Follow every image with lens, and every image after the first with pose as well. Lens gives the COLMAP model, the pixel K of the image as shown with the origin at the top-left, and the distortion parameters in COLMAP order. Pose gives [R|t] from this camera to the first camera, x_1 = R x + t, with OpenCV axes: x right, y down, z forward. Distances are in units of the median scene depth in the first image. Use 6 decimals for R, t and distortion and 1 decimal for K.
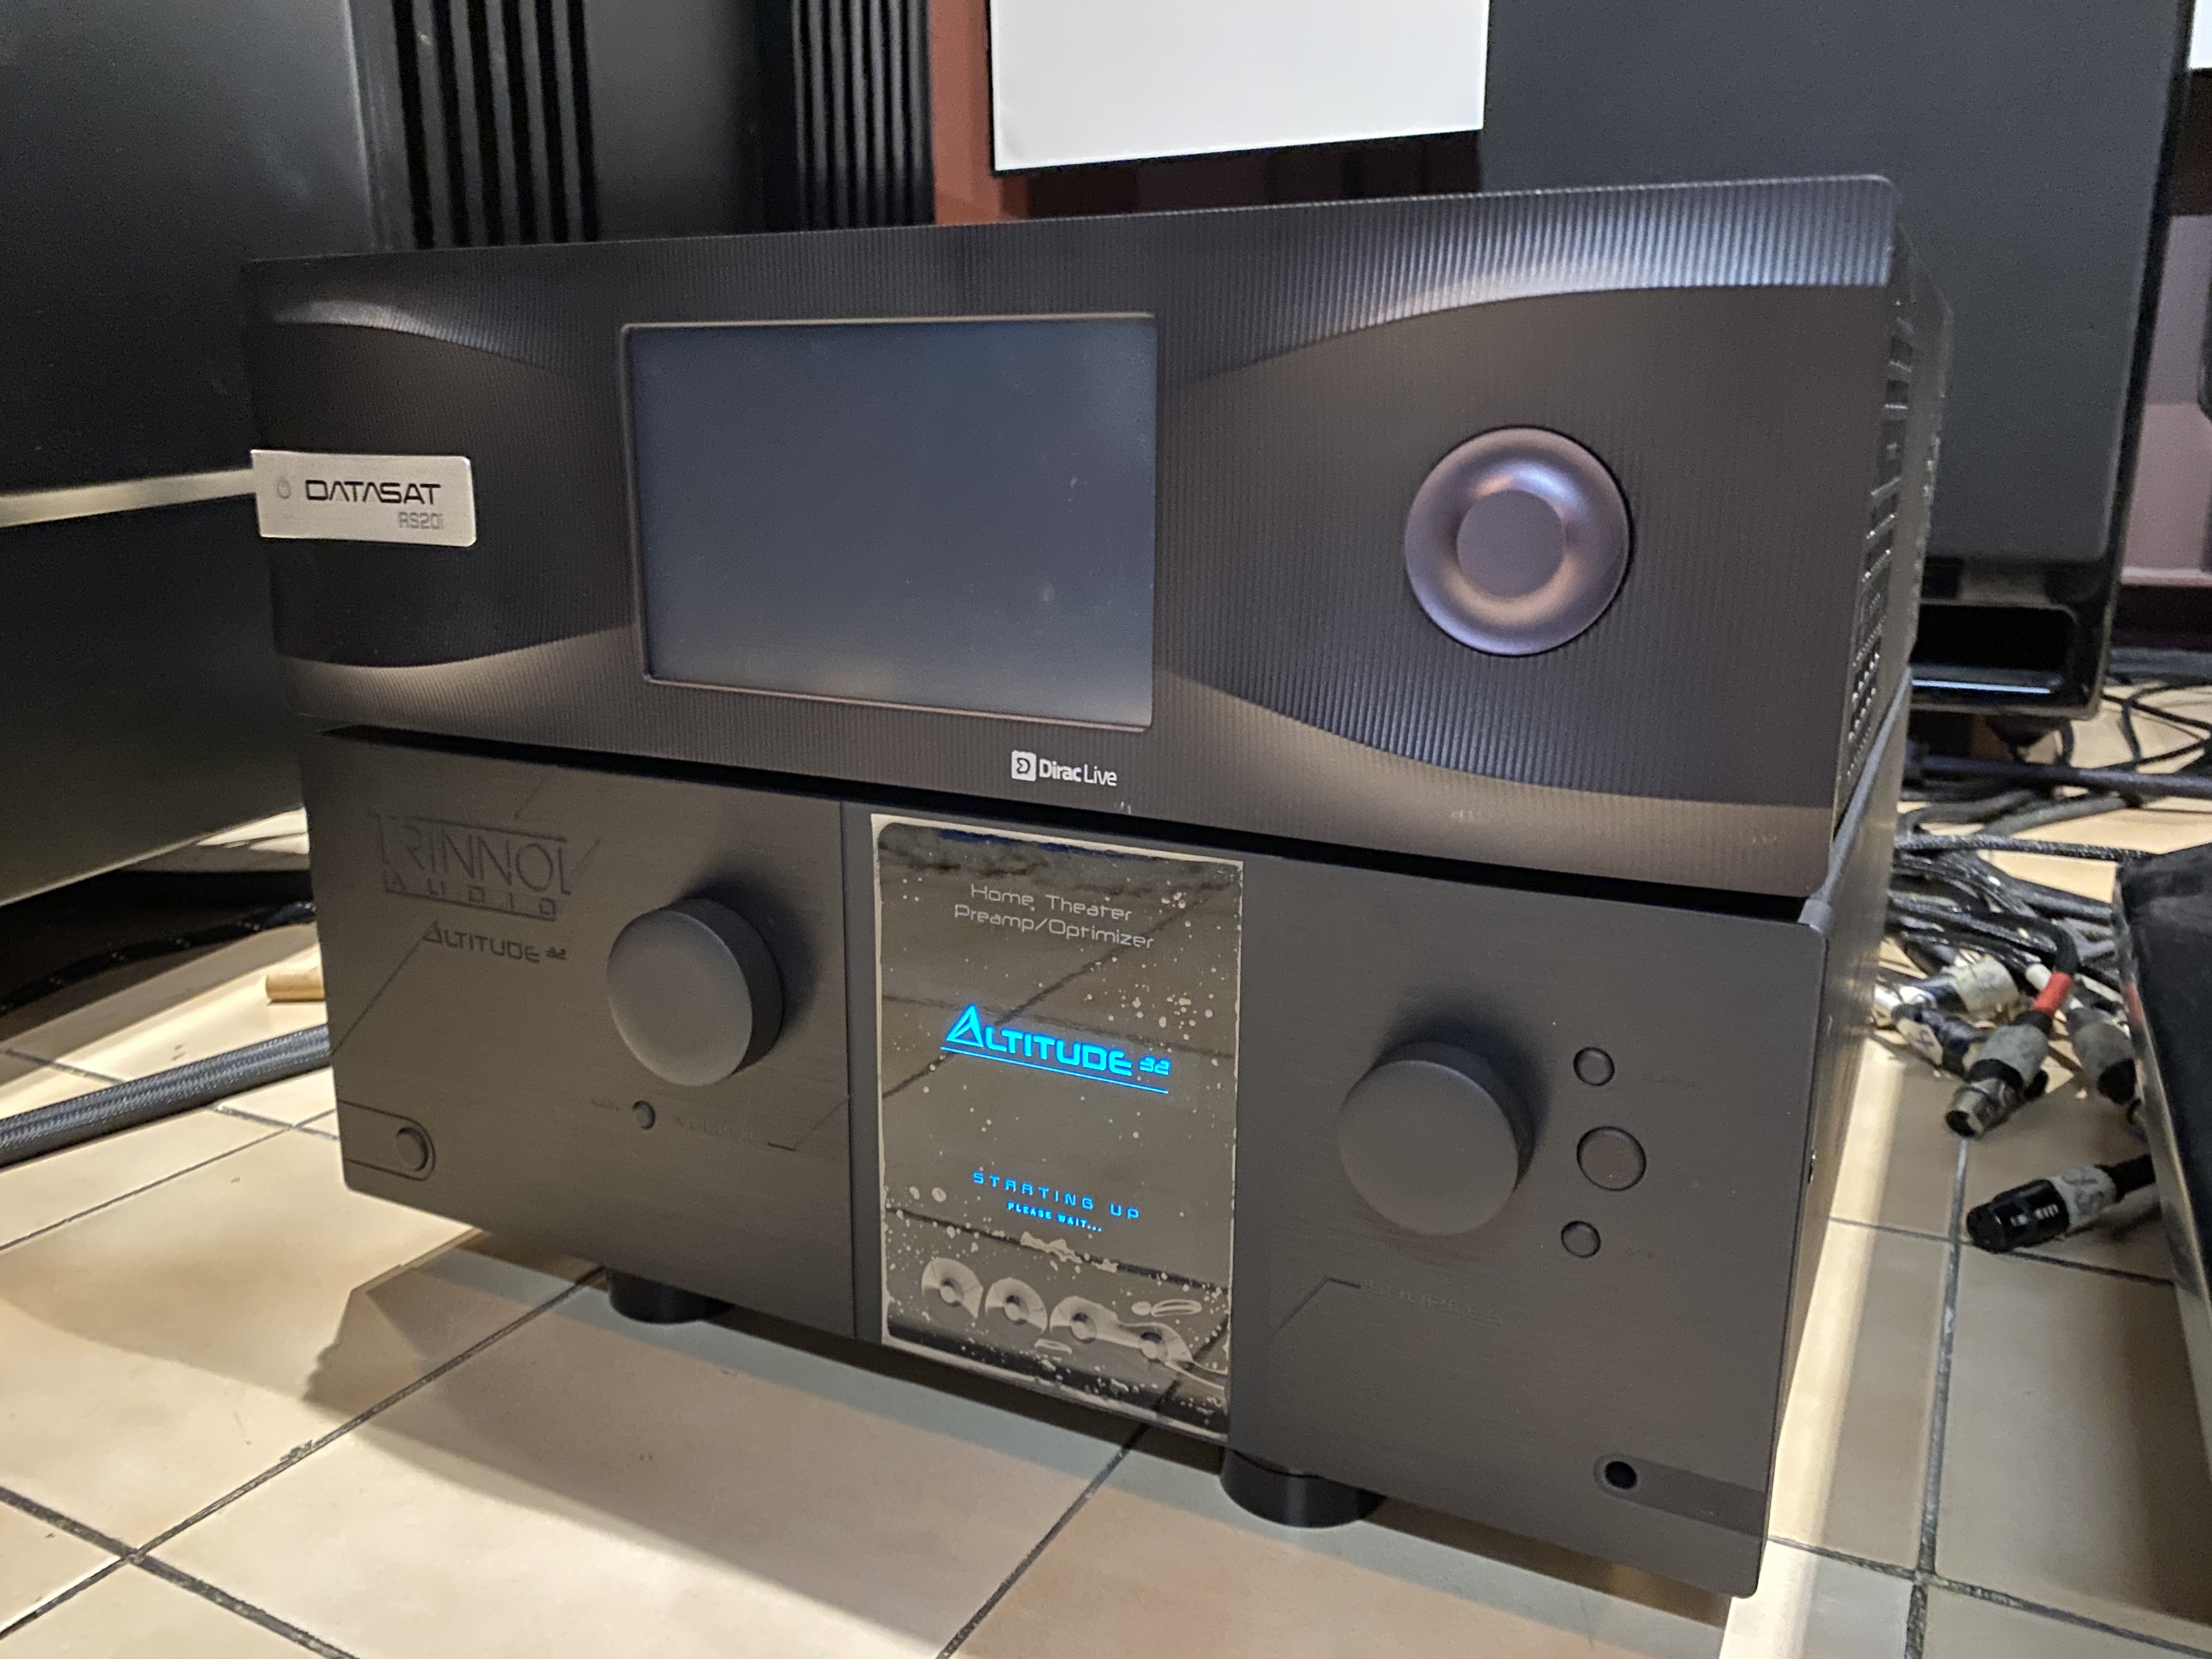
lens RADIAL K [[1693.7, 0, 1101.3], [0, 1693.7, 815.8], [0, 0, 1]] dist [0.004687, 0.002497]
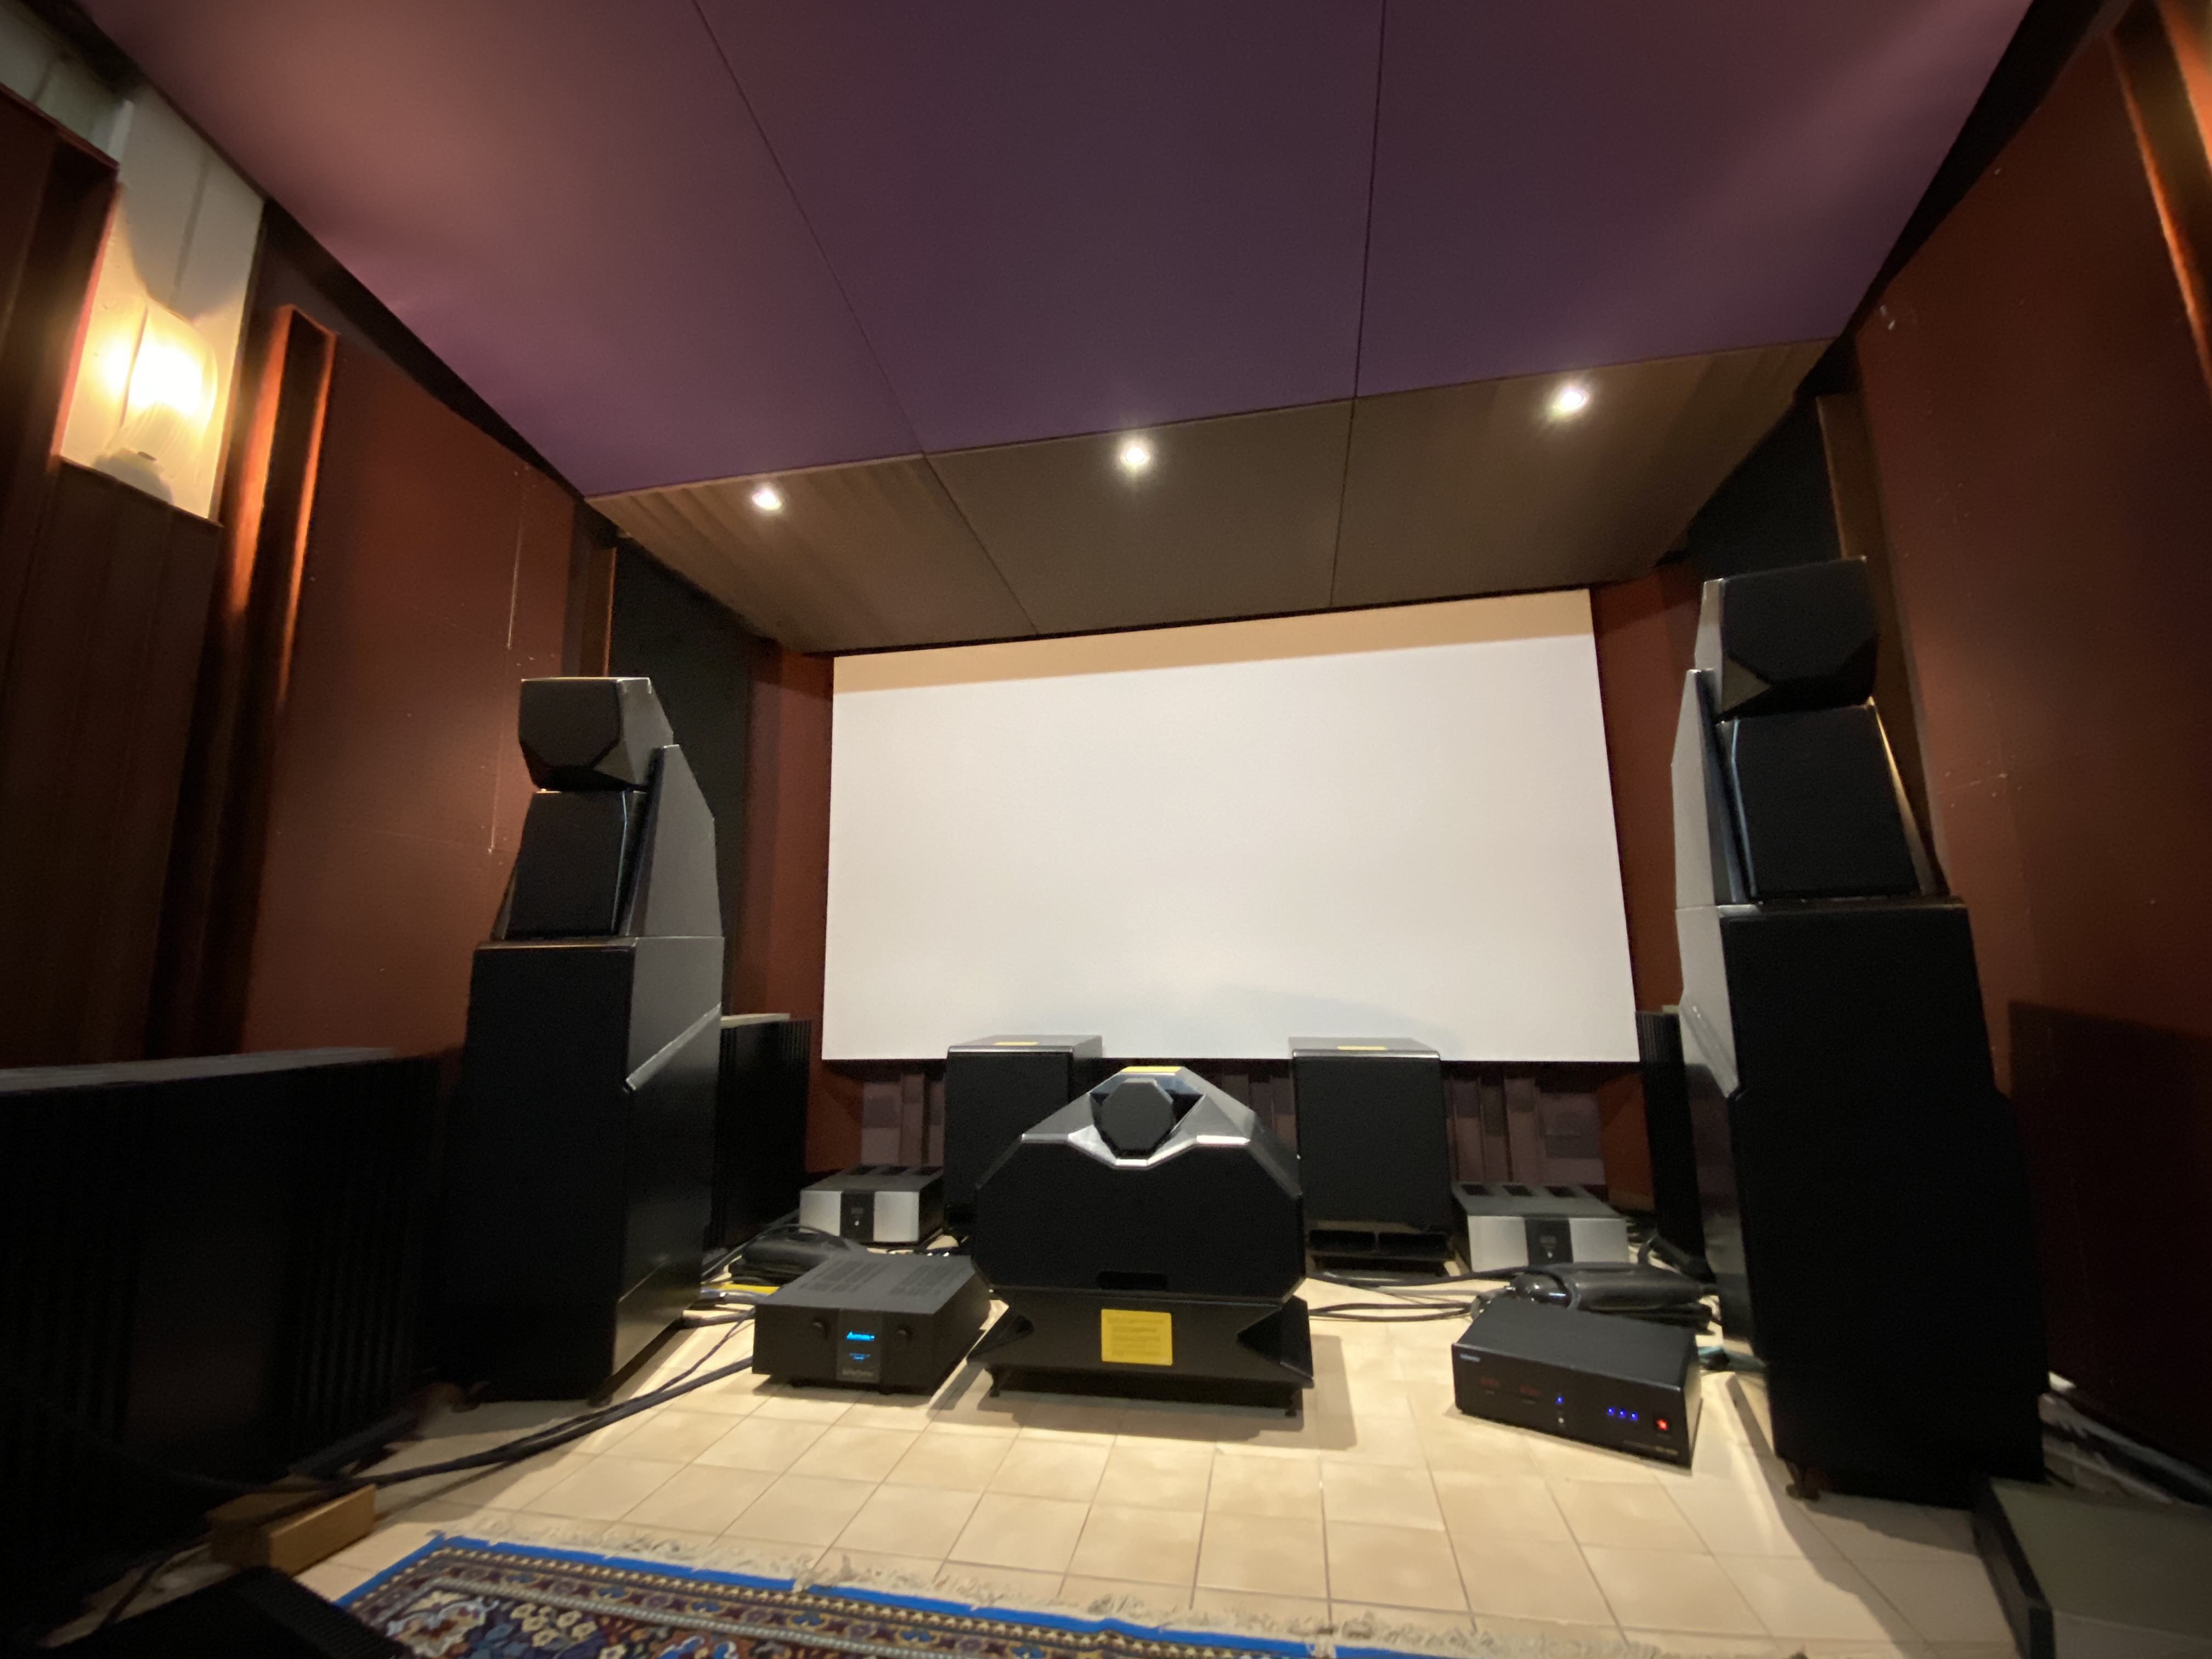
lens RADIAL K [[903.0, 0, 1105.6], [0, 903.0, 823.8], [0, 0, 1]] dist [0.014660, -0.018789]
pose [[0.960550, 0.028157, 0.276678, -0.169561], [0.081793, 0.922260, -0.377818, -0.418458], [-0.265807, 0.385544, 0.883574, -4.352431]]
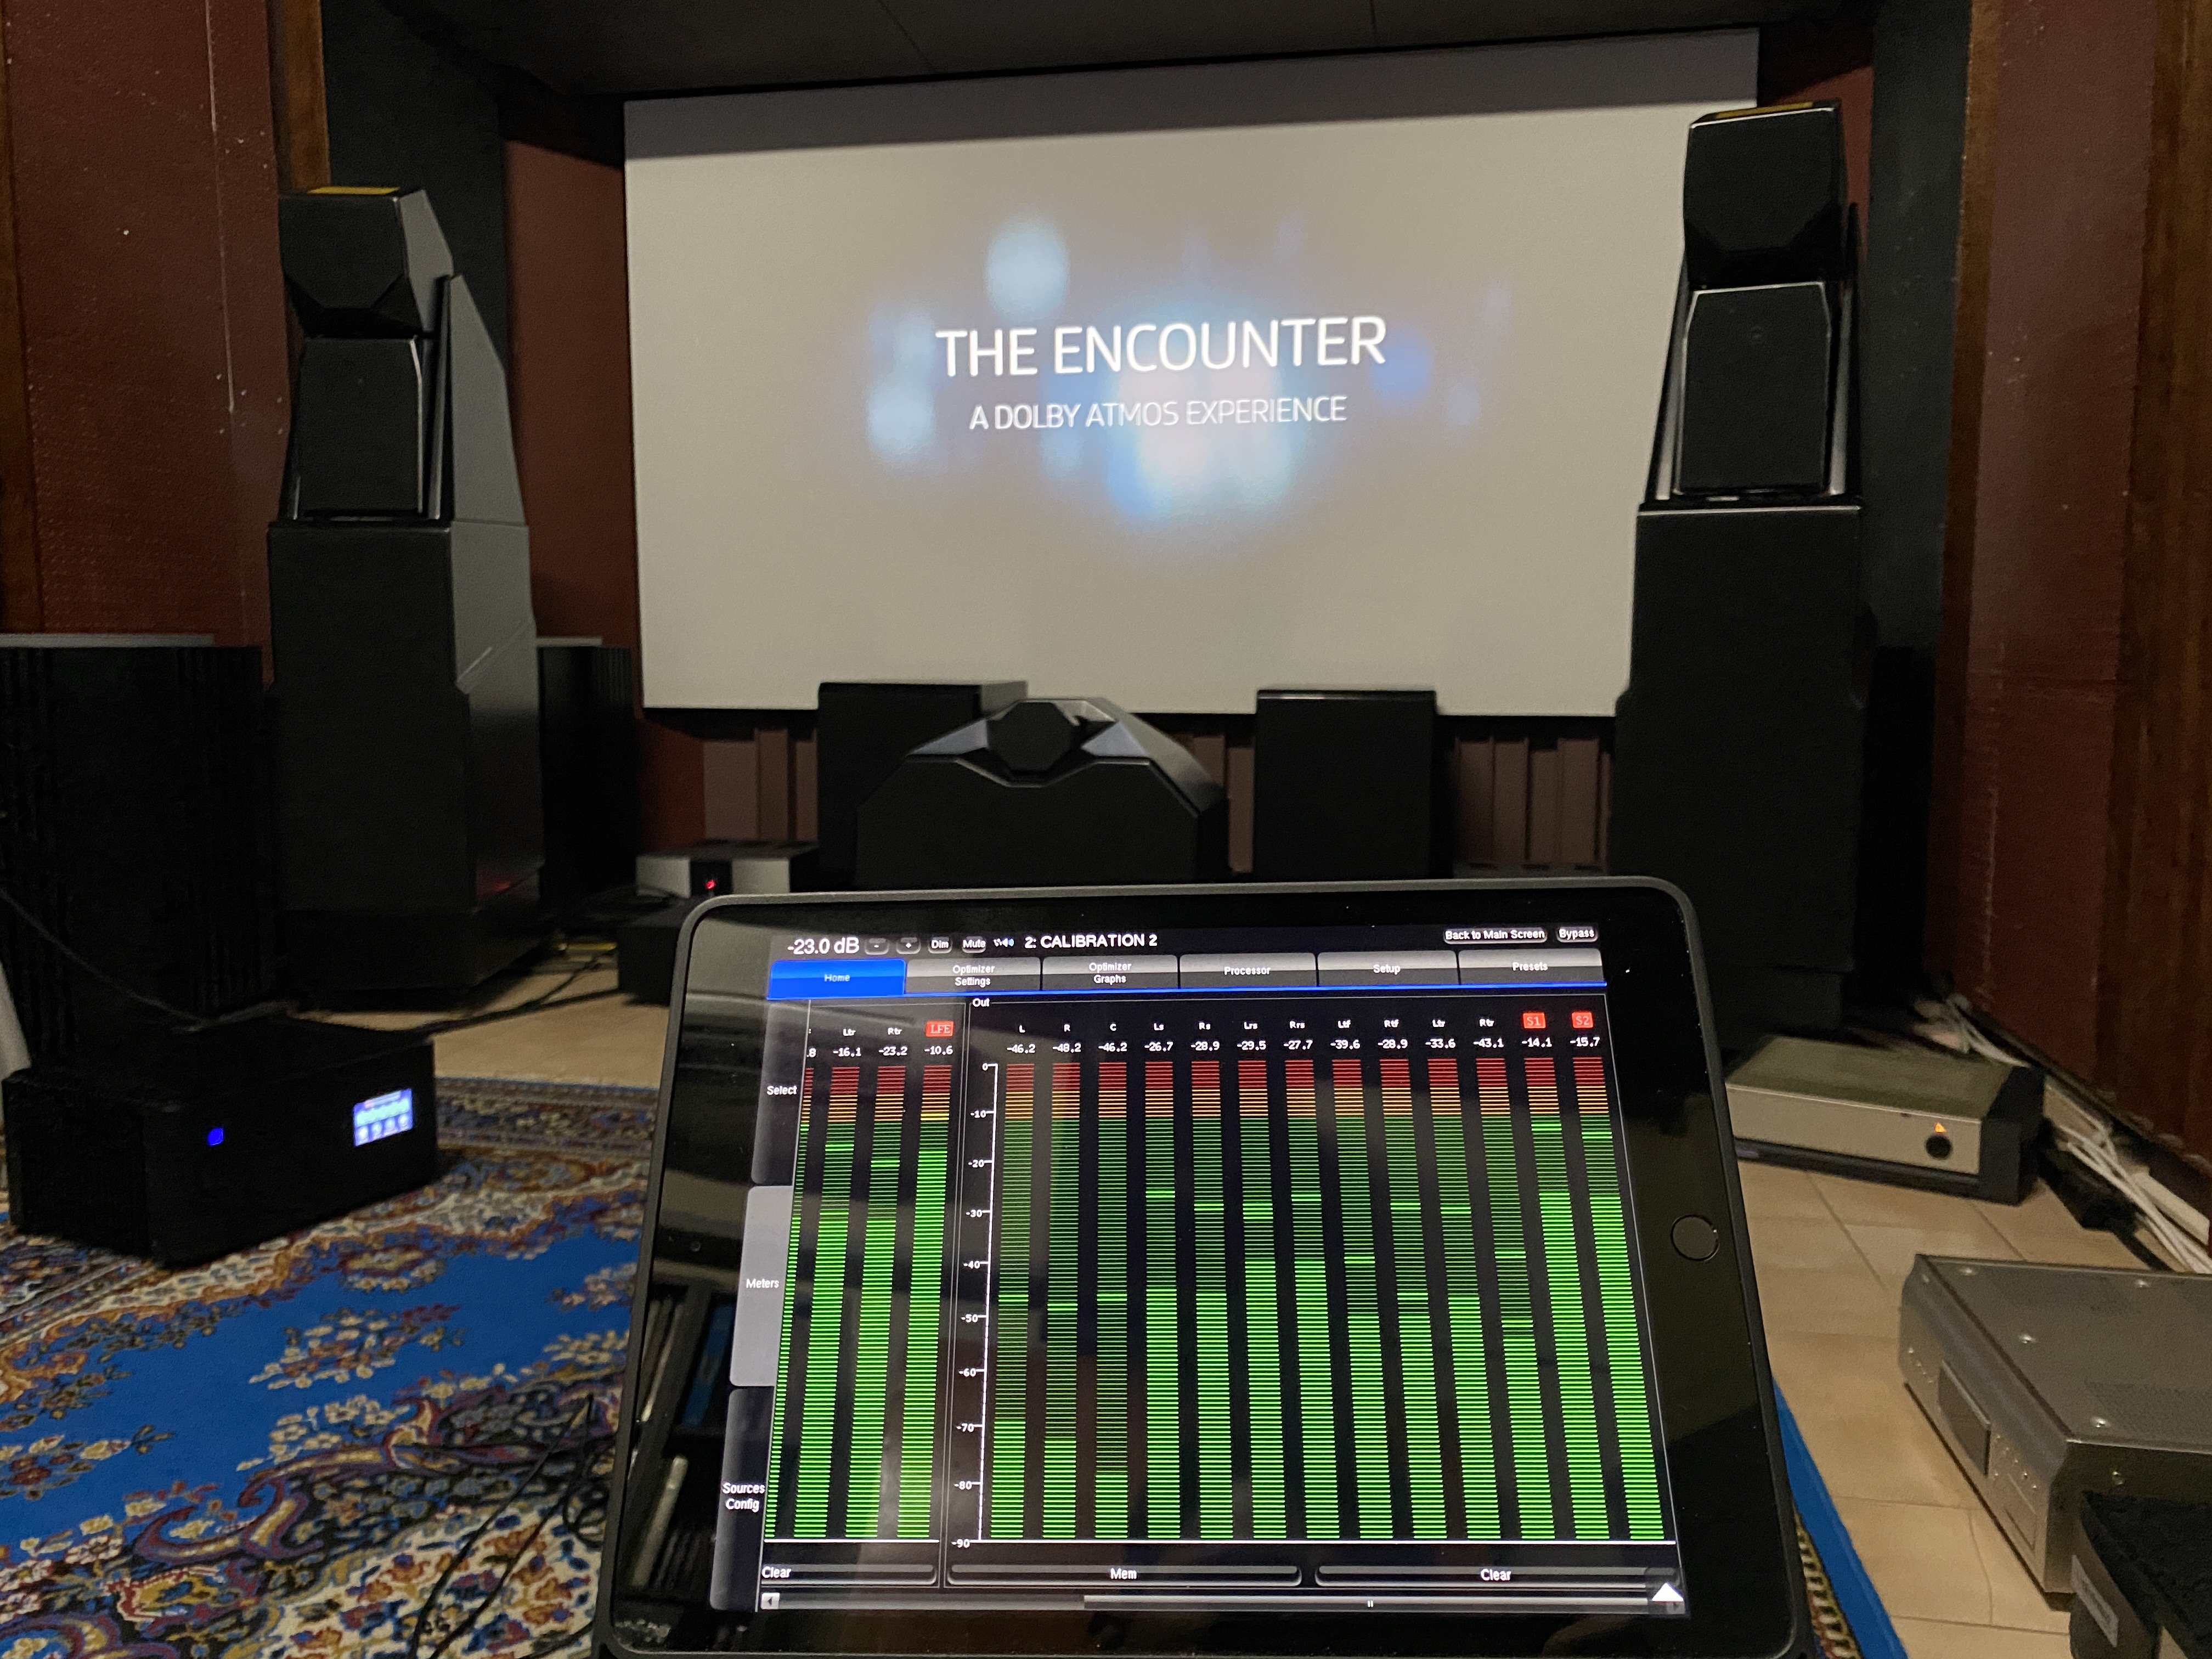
lens RADIAL K [[1691.2, 0, 1104.1], [0, 1691.2, 817.6], [0, 0, 1]] dist [0.005509, 0.004307]
pose [[0.960934, -0.028529, 0.275303, -0.512173], [0.063465, 0.990883, -0.118840, 0.536863], [-0.269402, 0.131669, 0.953984, -7.104107]]
